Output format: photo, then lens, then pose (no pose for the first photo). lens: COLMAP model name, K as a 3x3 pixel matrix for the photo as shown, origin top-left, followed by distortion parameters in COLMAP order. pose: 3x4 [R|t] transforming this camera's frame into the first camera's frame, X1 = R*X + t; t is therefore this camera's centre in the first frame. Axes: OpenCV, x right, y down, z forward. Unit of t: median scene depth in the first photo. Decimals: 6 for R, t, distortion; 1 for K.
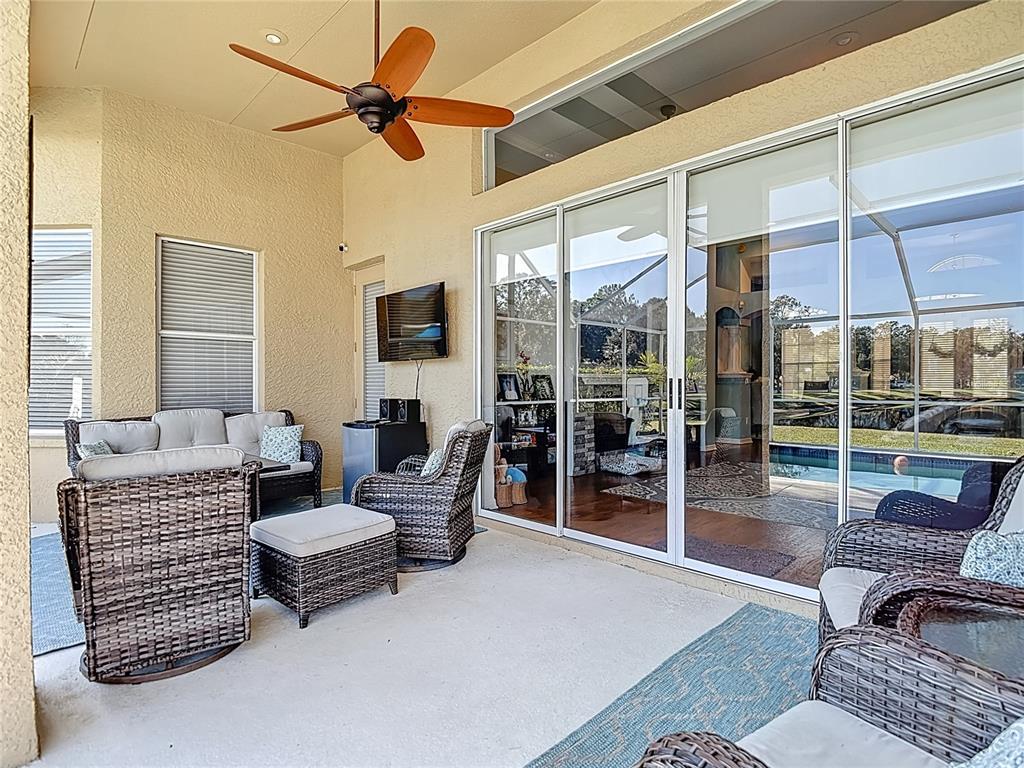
lens RADIAL K [[541.8, 0, 509.7], [0, 541.8, 385.7], [0, 0, 1]] dist [0.003151, -0.022984]
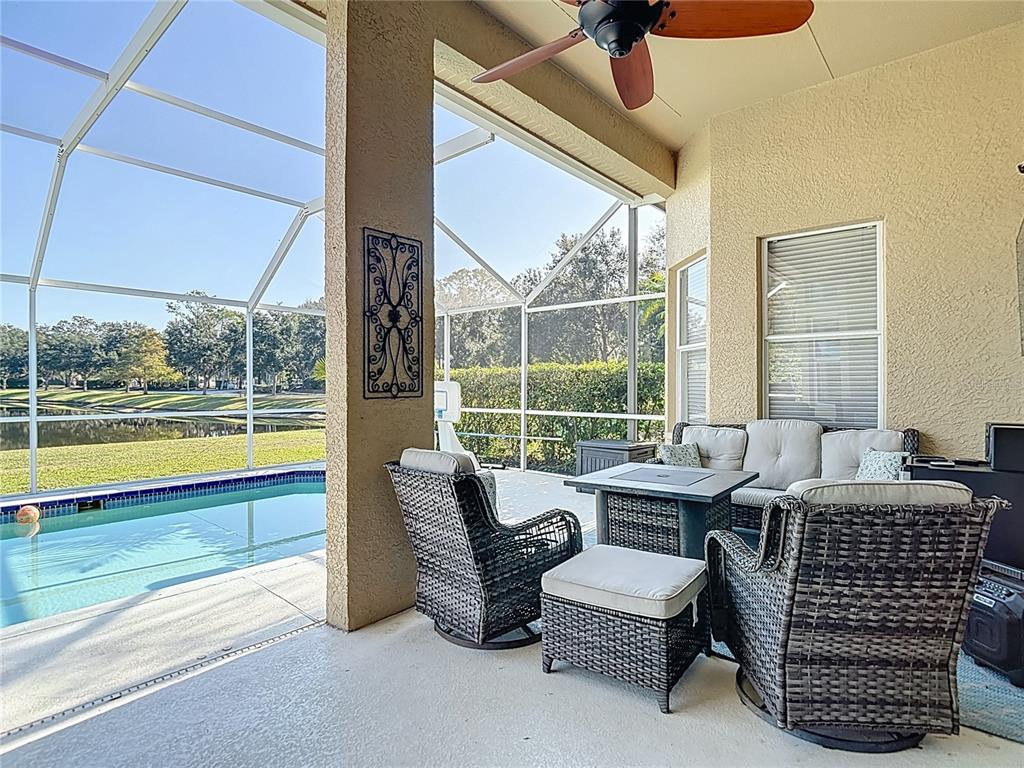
lens RADIAL K [[541.8, 0, 509.7], [0, 541.8, 385.7], [0, 0, 1]] dist [0.003151, -0.022984]
pose [[0.087175, 0.006587, -0.996171, 0.277468], [0.002888, 0.999972, 0.006865, -0.021685], [0.996189, -0.003476, 0.087154, 0.455028]]
